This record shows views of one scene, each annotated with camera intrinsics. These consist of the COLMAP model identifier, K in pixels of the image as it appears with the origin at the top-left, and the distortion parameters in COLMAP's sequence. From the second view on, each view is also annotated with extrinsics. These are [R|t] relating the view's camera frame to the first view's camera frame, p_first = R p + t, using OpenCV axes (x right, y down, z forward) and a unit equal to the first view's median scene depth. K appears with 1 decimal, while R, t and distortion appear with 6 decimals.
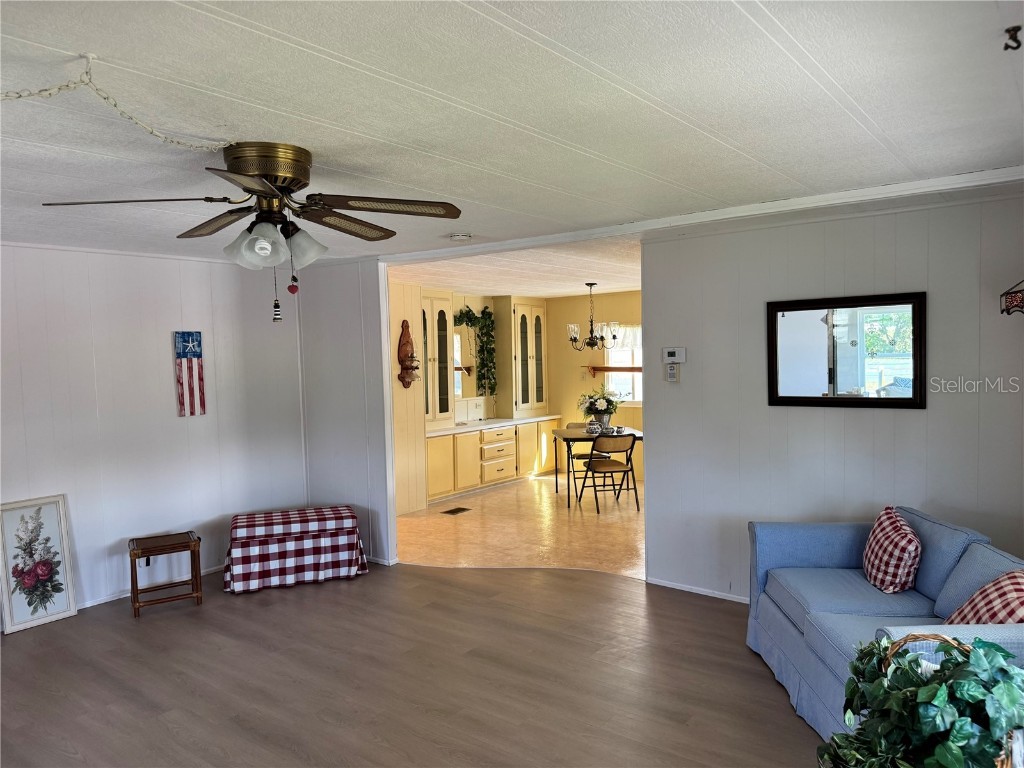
lens RADIAL K [[707.7, 0, 512.0], [0, 707.7, 384.0], [0, 0, 1]] dist [-0.010437, -0.003793]
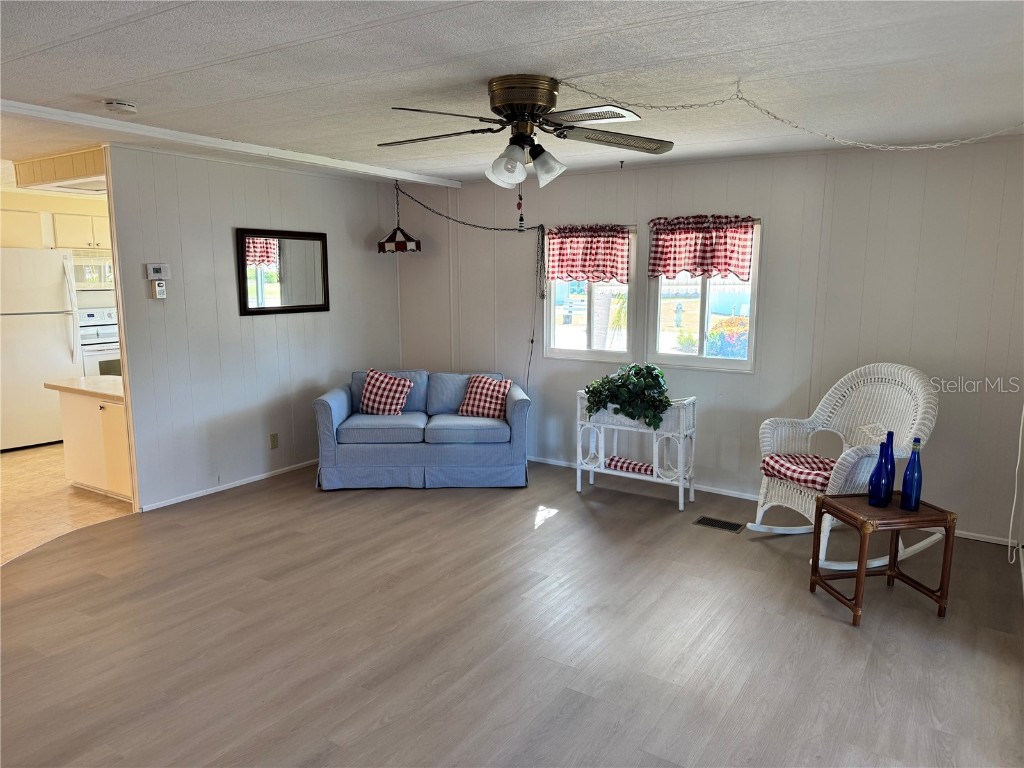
lens RADIAL K [[720.8, 0, 517.2], [0, 720.8, 383.3], [0, 0, 1]] dist [0.127184, -0.219061]
pose [[-0.085273, -0.127514, 0.988164, -0.508057], [0.048350, 0.990079, 0.131933, 0.001235], [-0.995184, 0.059028, -0.078261, 0.355821]]
